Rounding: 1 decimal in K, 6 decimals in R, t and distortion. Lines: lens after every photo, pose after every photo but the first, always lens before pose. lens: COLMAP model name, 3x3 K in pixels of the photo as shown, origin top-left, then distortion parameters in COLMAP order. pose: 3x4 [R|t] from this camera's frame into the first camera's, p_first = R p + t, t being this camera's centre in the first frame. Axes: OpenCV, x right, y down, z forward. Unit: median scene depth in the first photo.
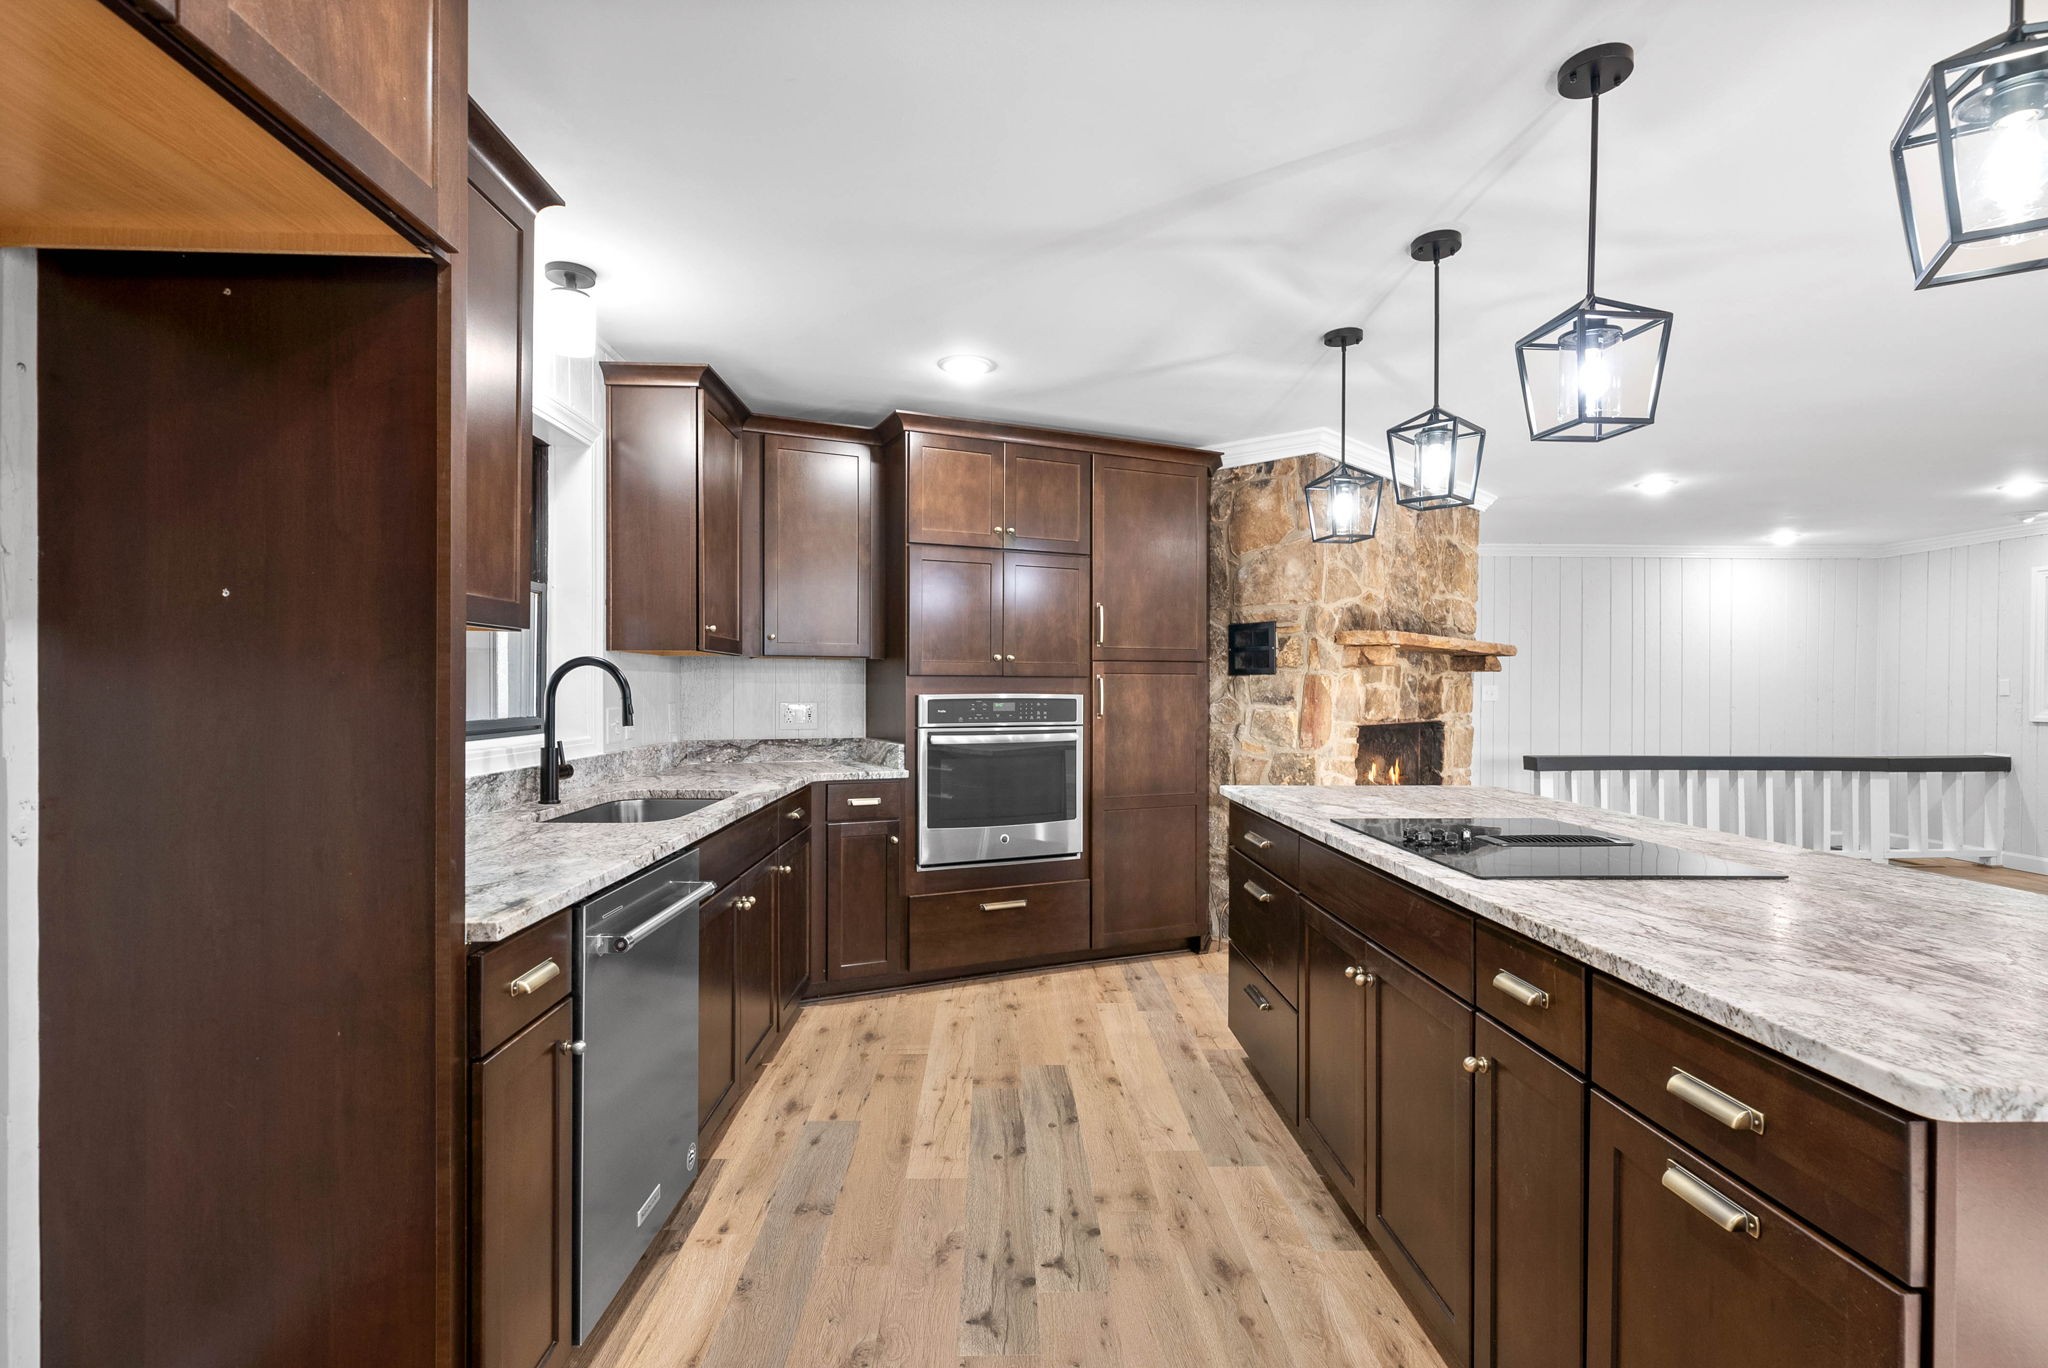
lens RADIAL K [[975.5, 0, 1024.0], [0, 975.5, 684.0], [0, 0, 1]] dist [0.000494, 0.000009]
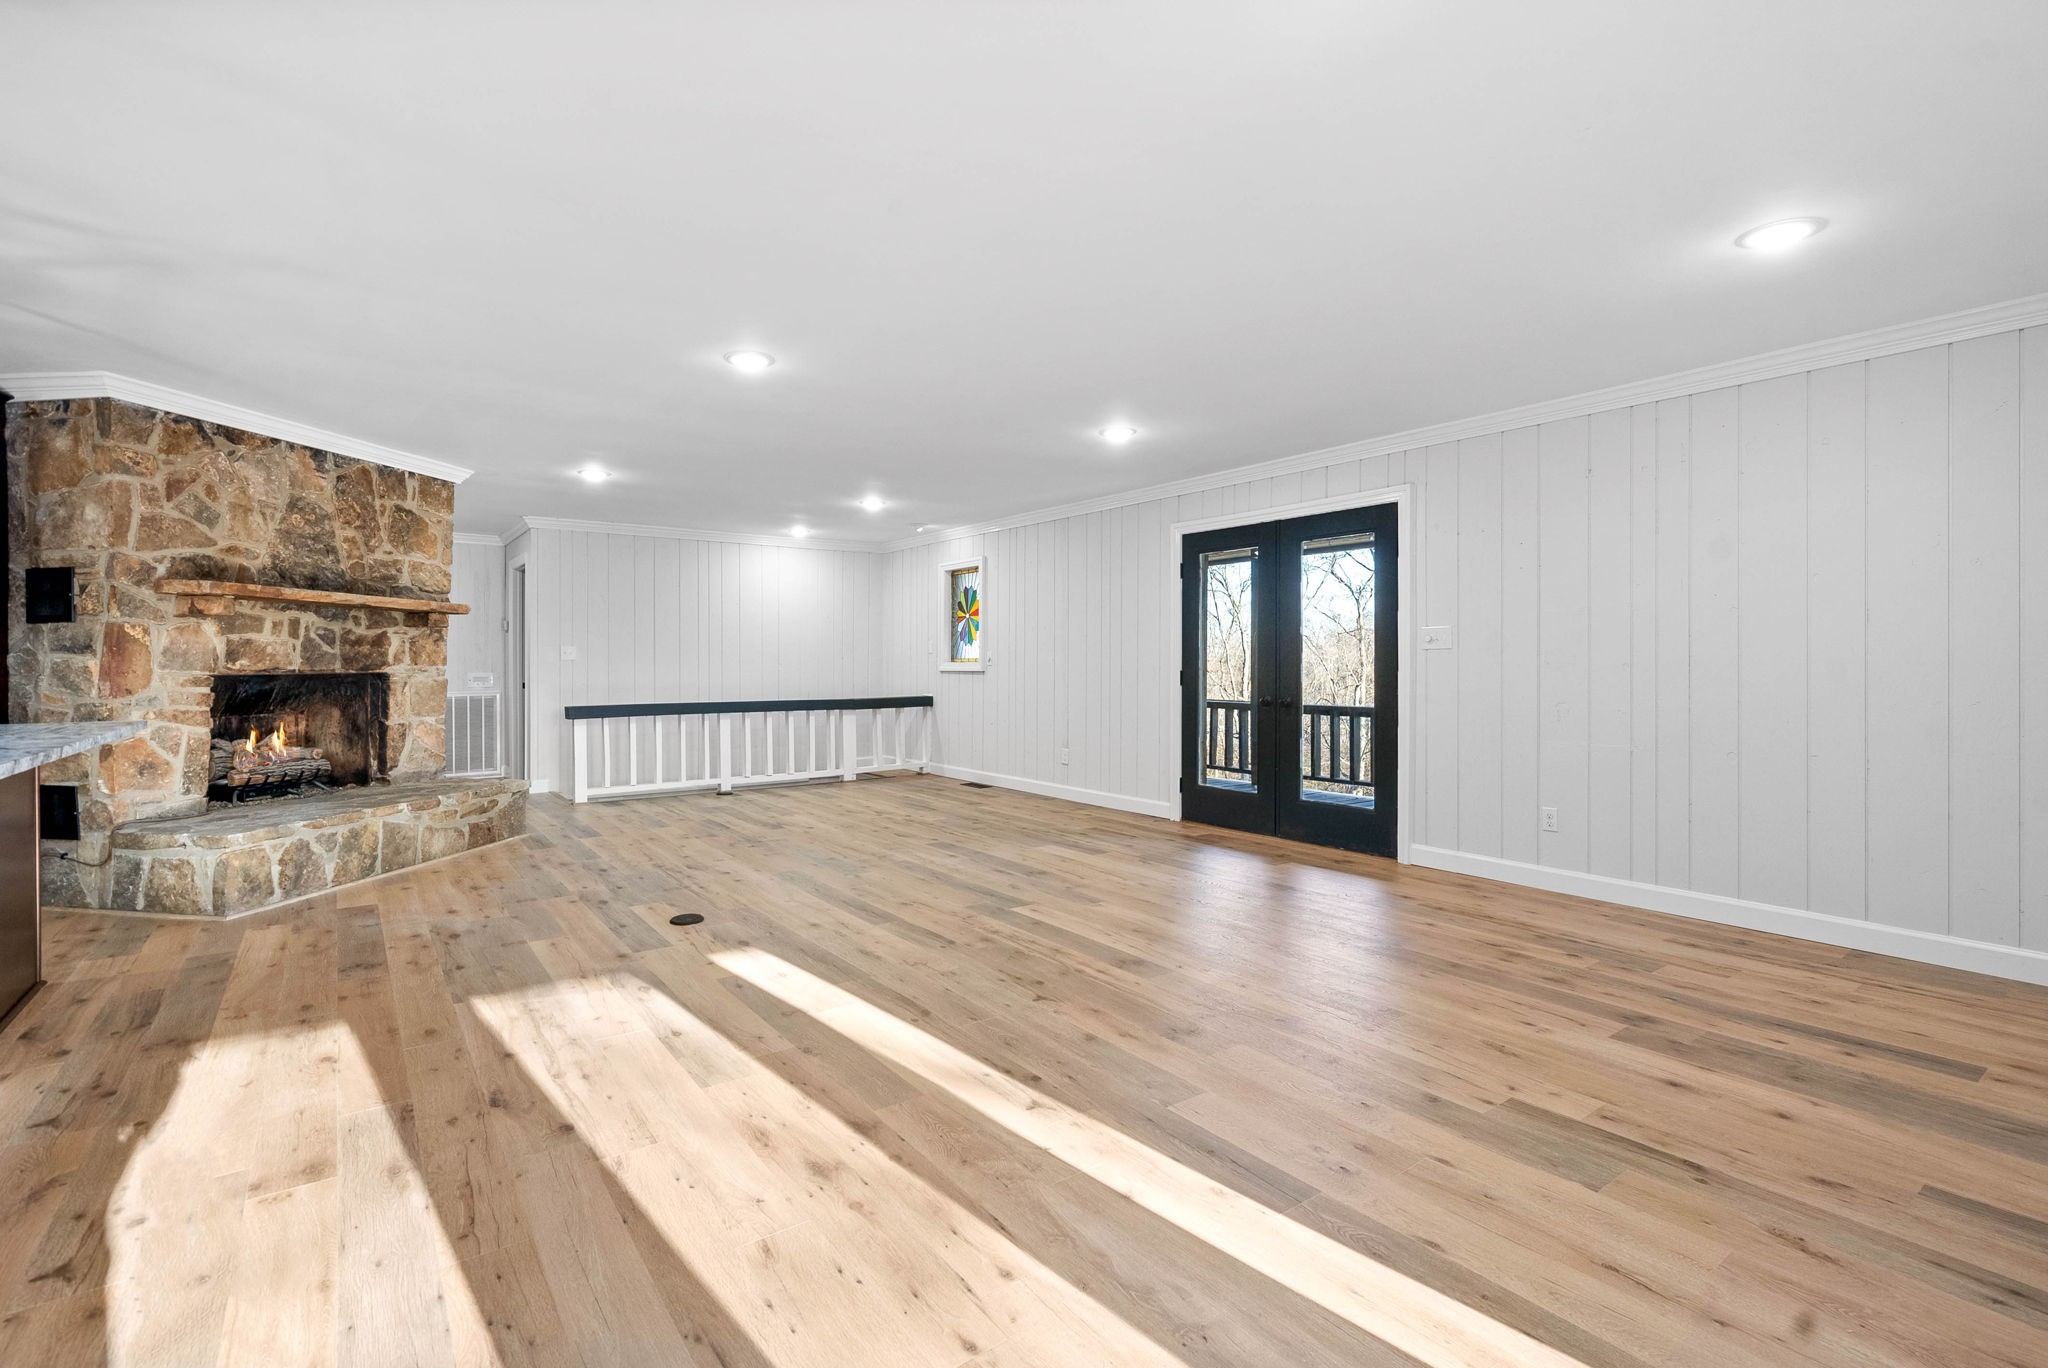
lens RADIAL K [[917.5, 0, 1020.4], [0, 917.5, 661.0], [0, 0, 1]] dist [-0.001156, -0.000418]
pose [[0.833293, -0.004591, 0.552812, 0.518003], [0.004000, 0.999989, 0.002275, 0.029087], [-0.552817, 0.000316, 0.833303, -0.259234]]
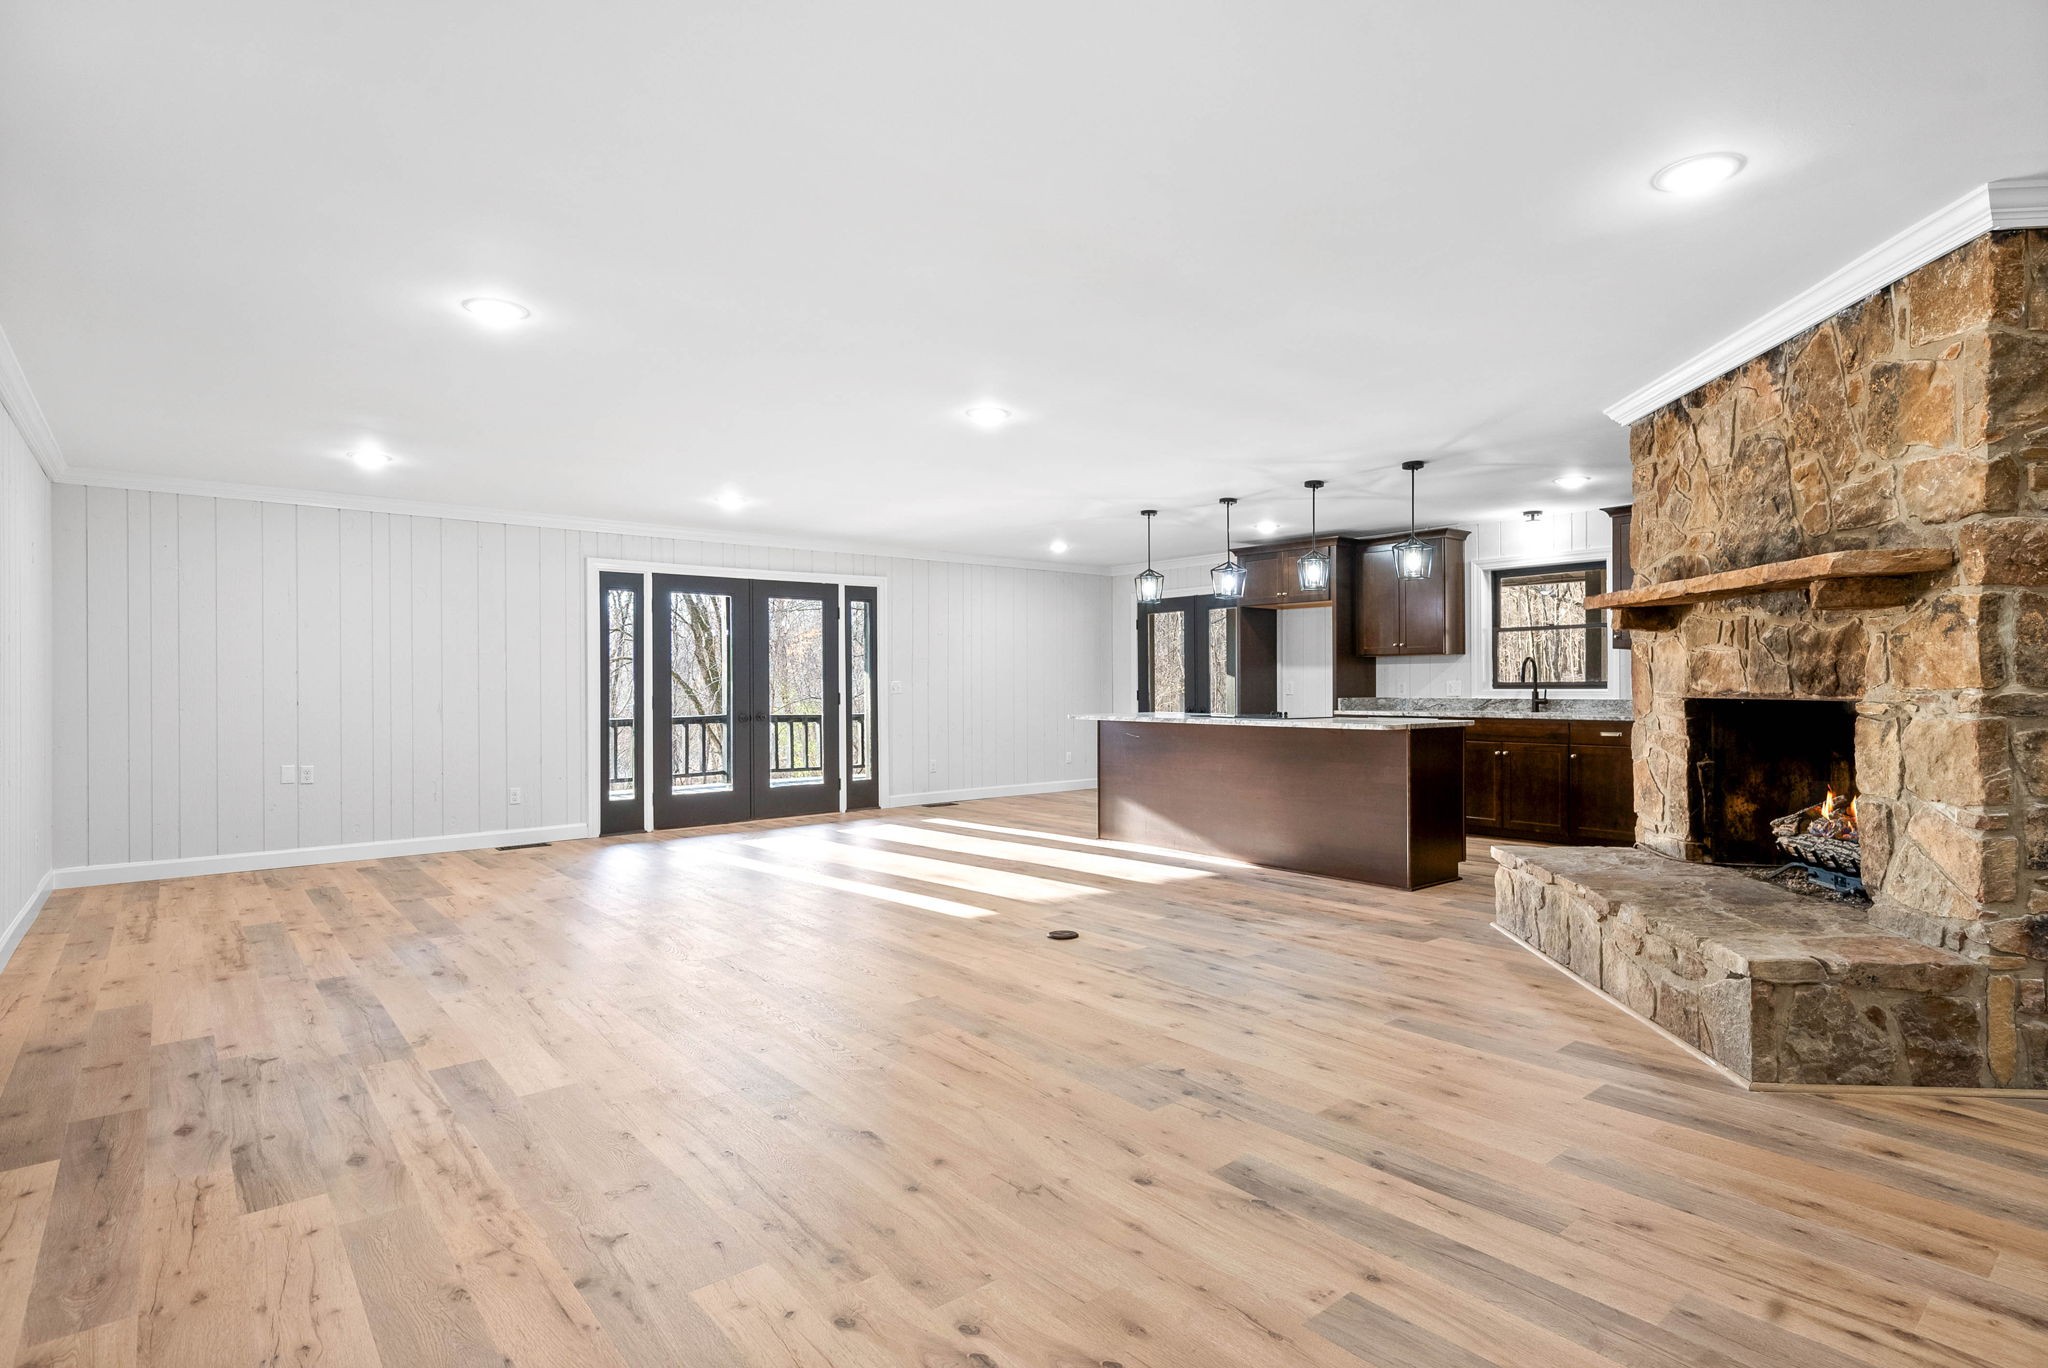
lens RADIAL K [[975.5, 0, 1024.0], [0, 975.5, 684.0], [0, 0, 1]] dist [0.000494, 0.000009]
pose [[-0.775416, -0.008116, -0.631398, 1.322570], [-0.005631, 0.999967, -0.005939, 0.039395], [0.631425, -0.001050, -0.775436, 1.298758]]
